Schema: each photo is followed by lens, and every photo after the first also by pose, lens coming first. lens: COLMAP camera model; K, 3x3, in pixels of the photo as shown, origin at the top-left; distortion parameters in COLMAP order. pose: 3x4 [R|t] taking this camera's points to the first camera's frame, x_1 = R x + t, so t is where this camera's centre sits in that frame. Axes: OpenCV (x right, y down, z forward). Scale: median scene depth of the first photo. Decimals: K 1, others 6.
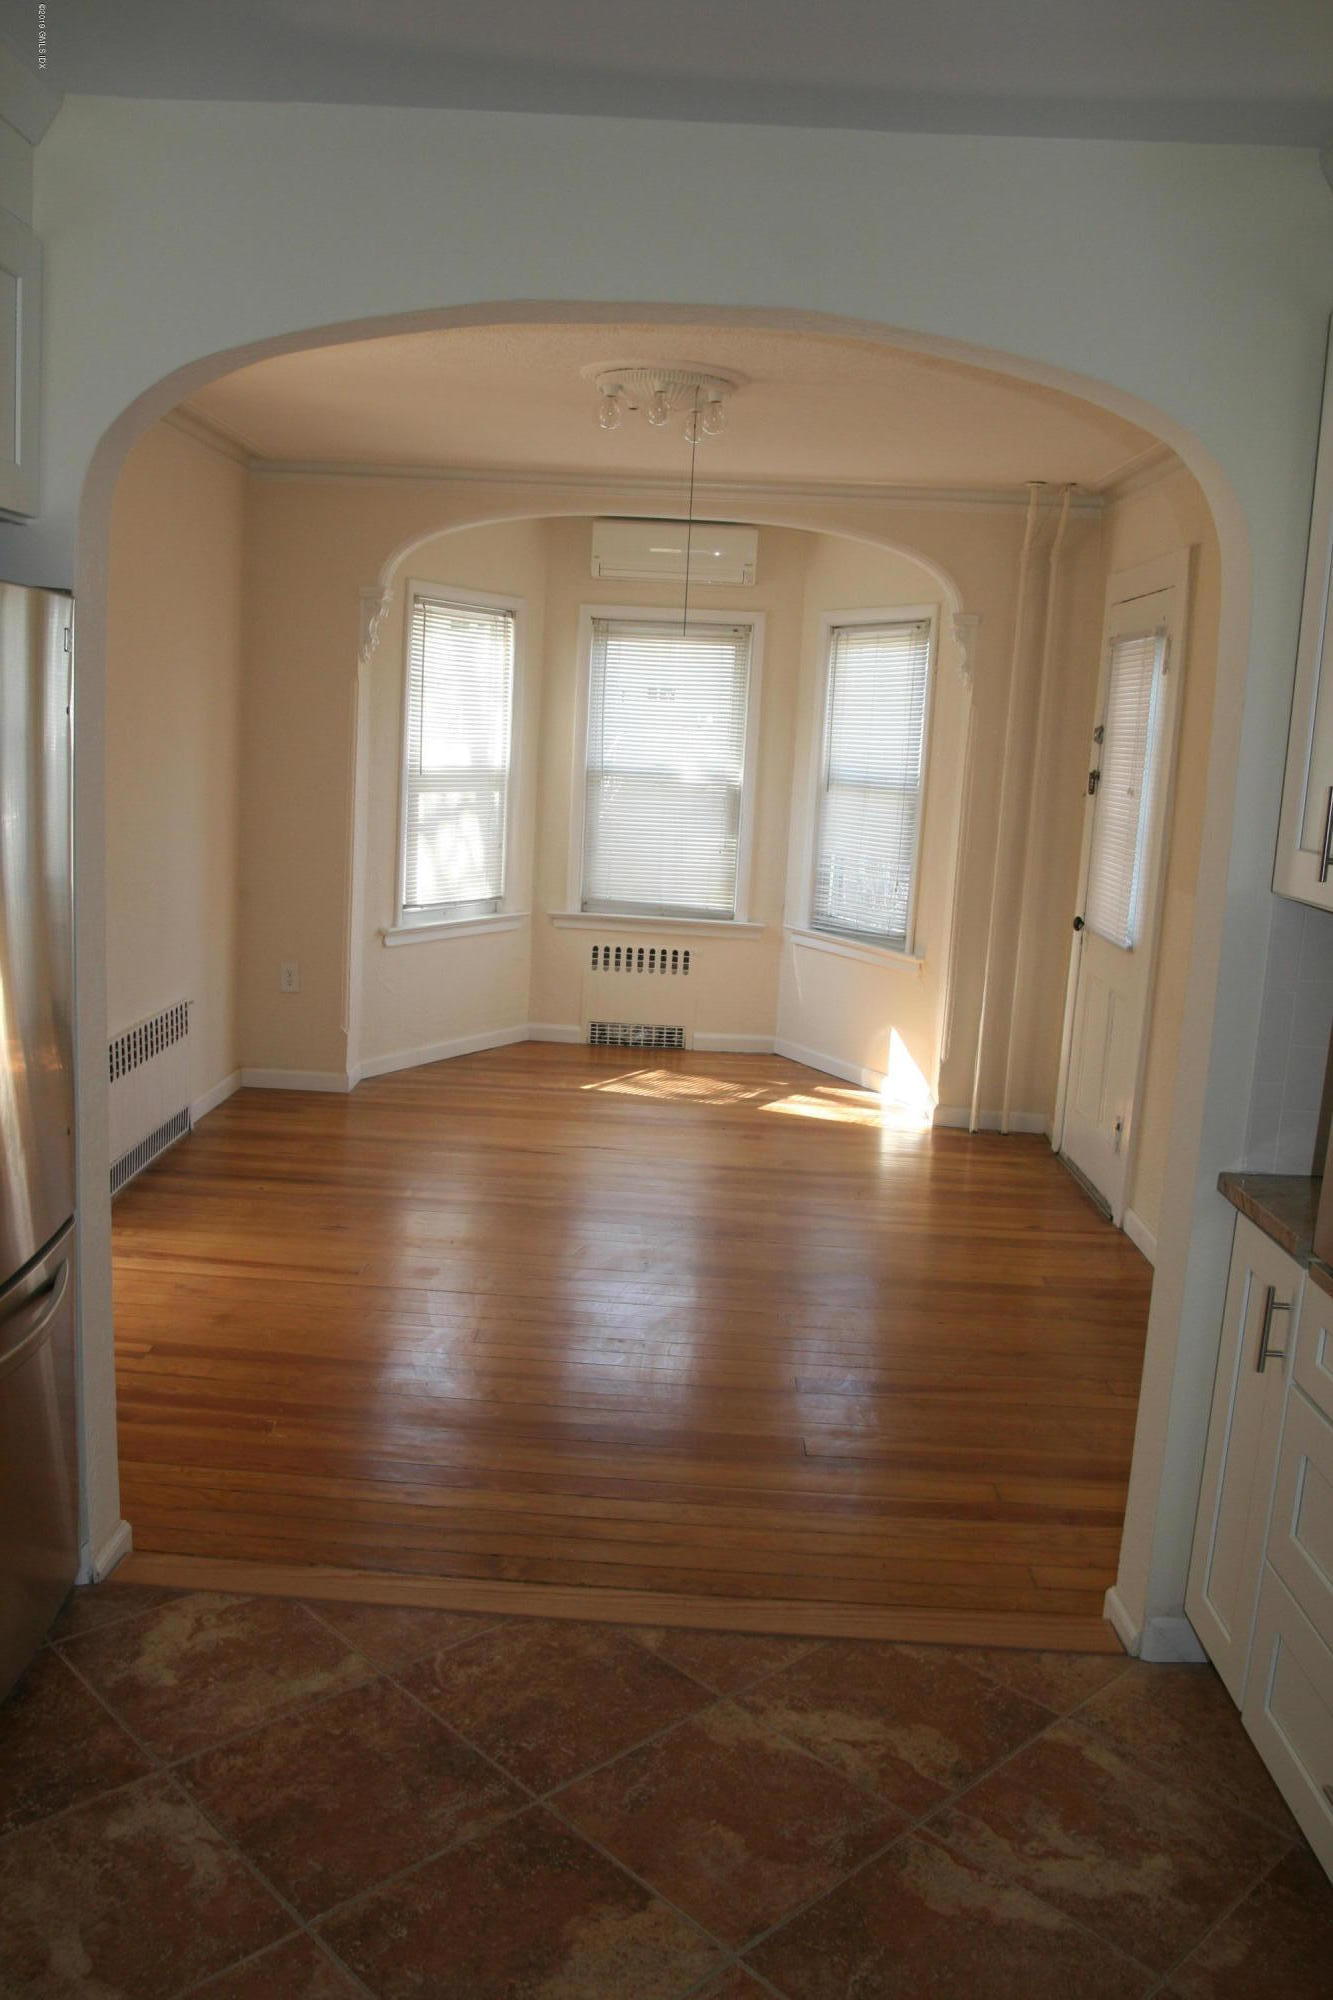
lens RADIAL K [[1592.0, 0, 666.5], [0, 1592.0, 992.9], [0, 0, 1]] dist [-0.086317, 0.042498]
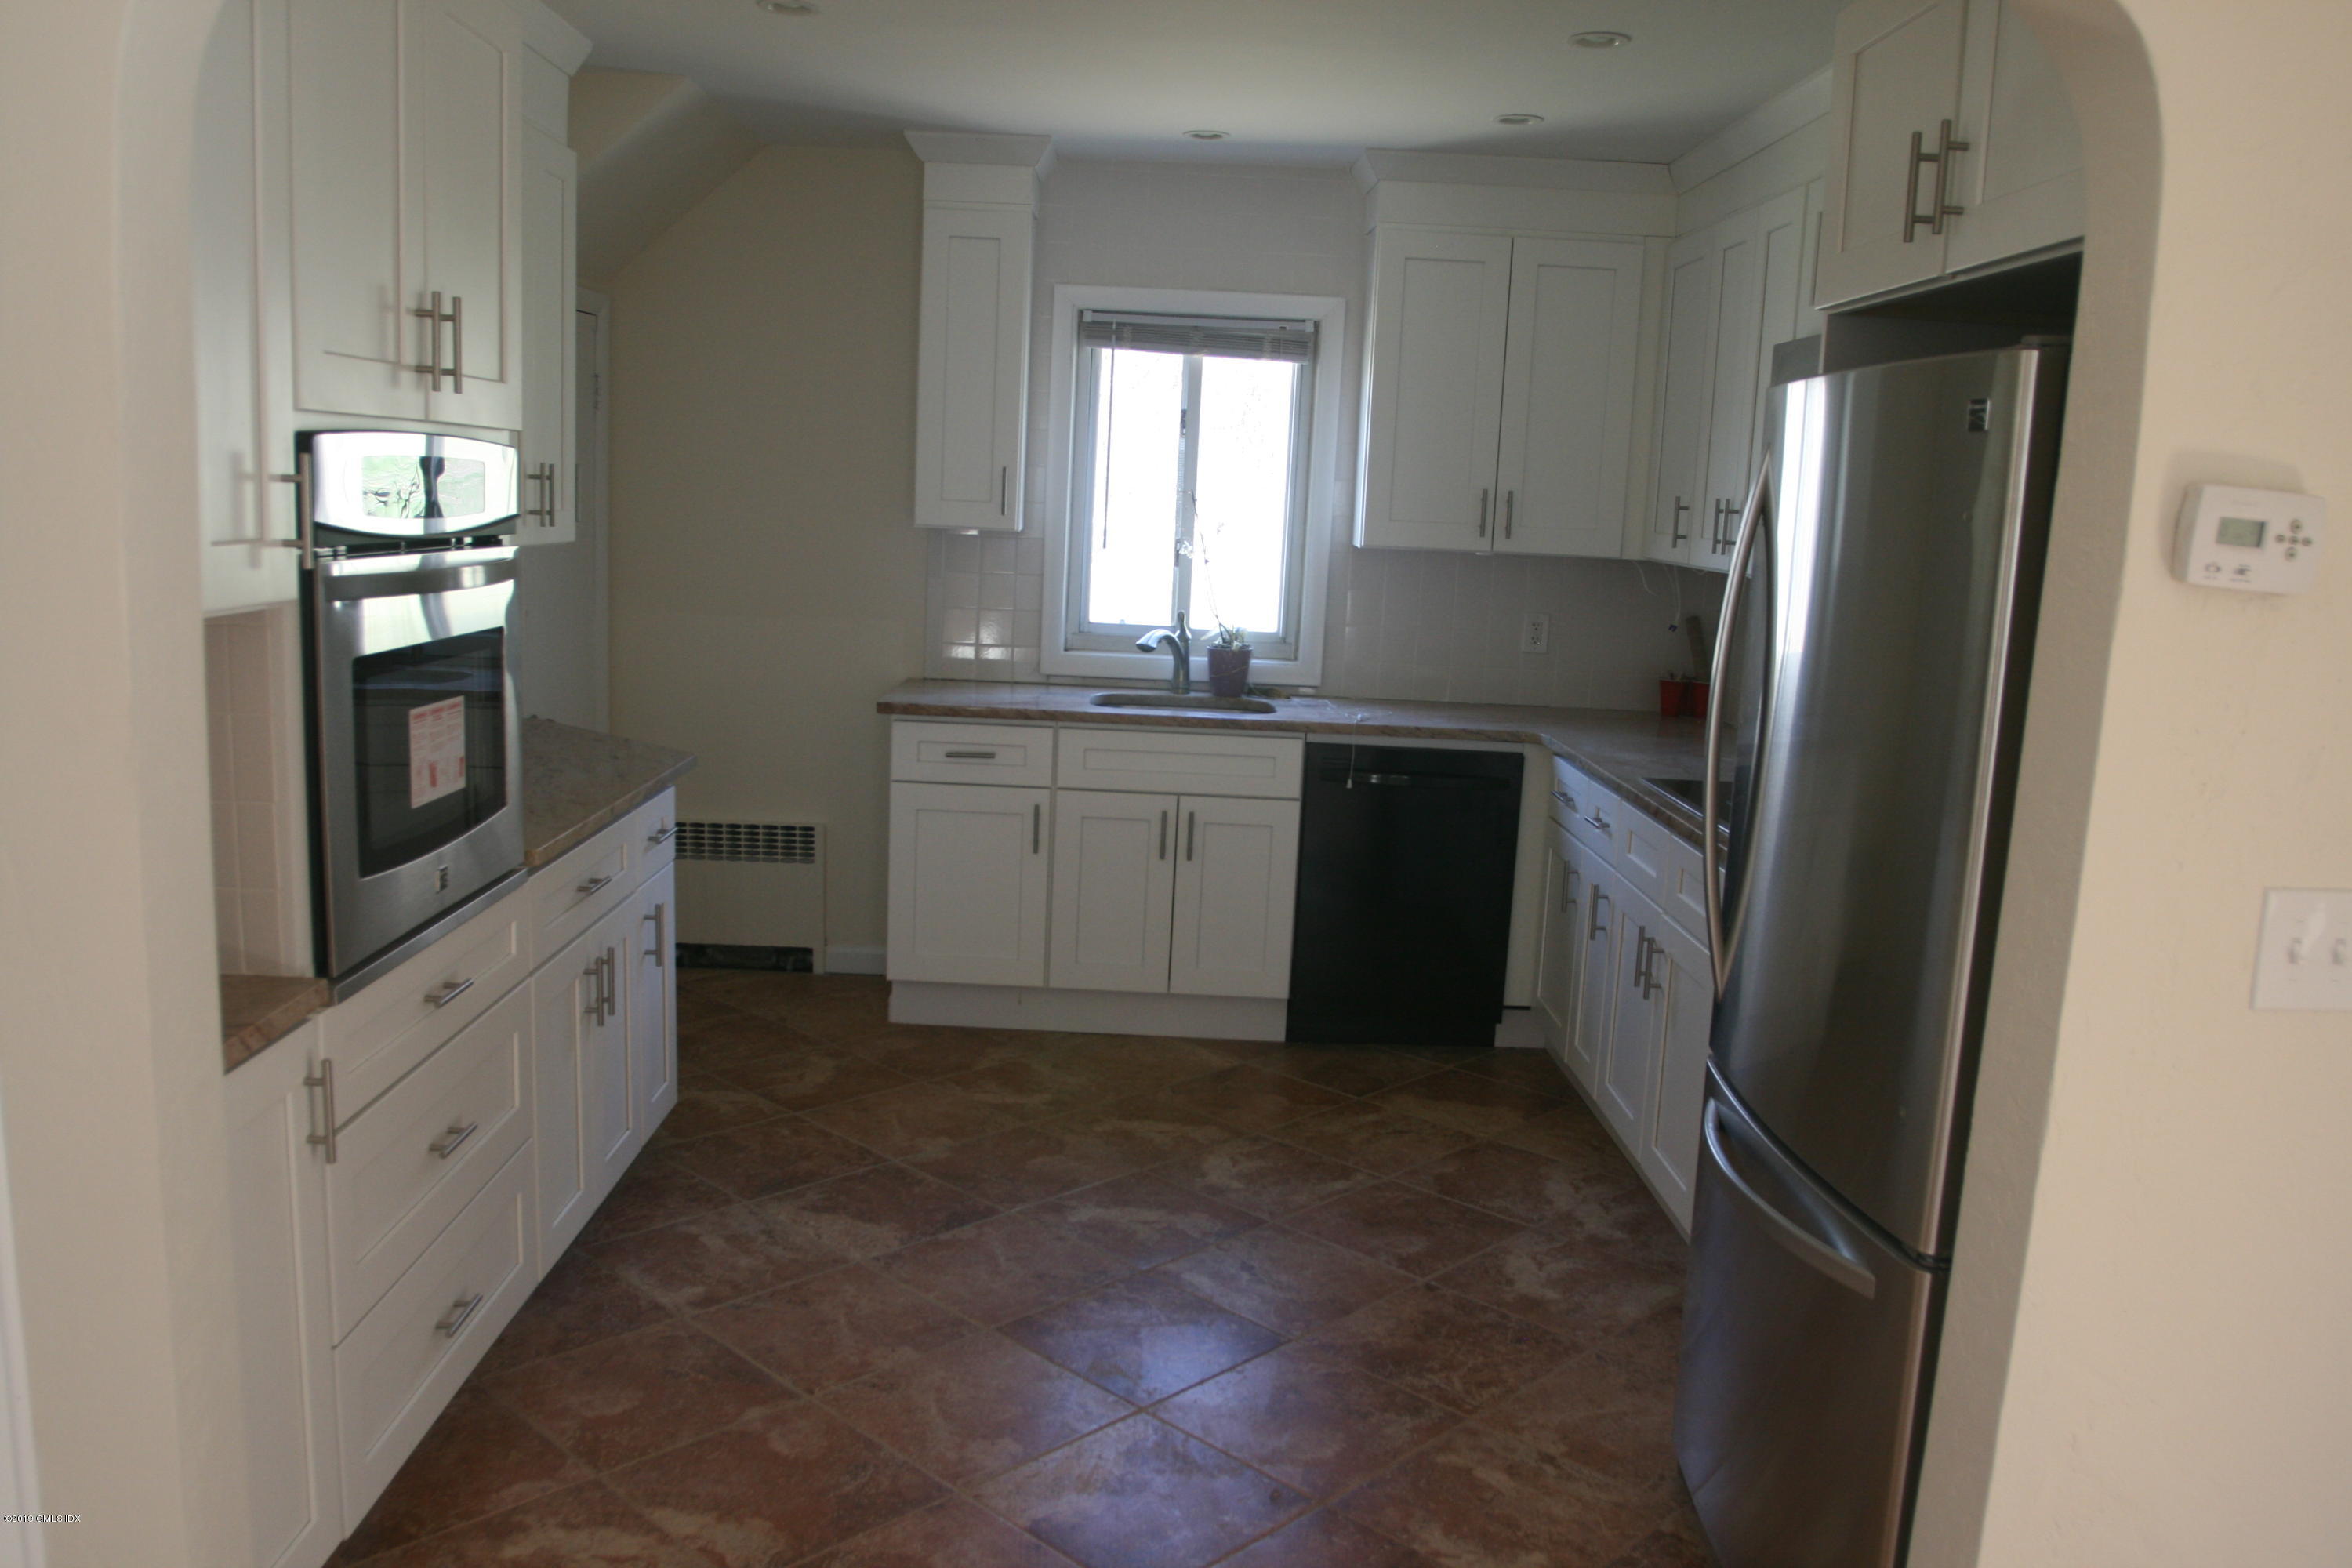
lens RADIAL K [[1872.2, 0, 1166.5], [0, 1872.2, 806.3], [0, 0, 1]] dist [-0.086317, 0.042498]
pose [[-0.995261, -0.088411, -0.040483, -0.003417], [-0.096863, 0.937971, 0.332908, -0.123650], [0.008539, 0.335252, -0.942090, 0.754106]]
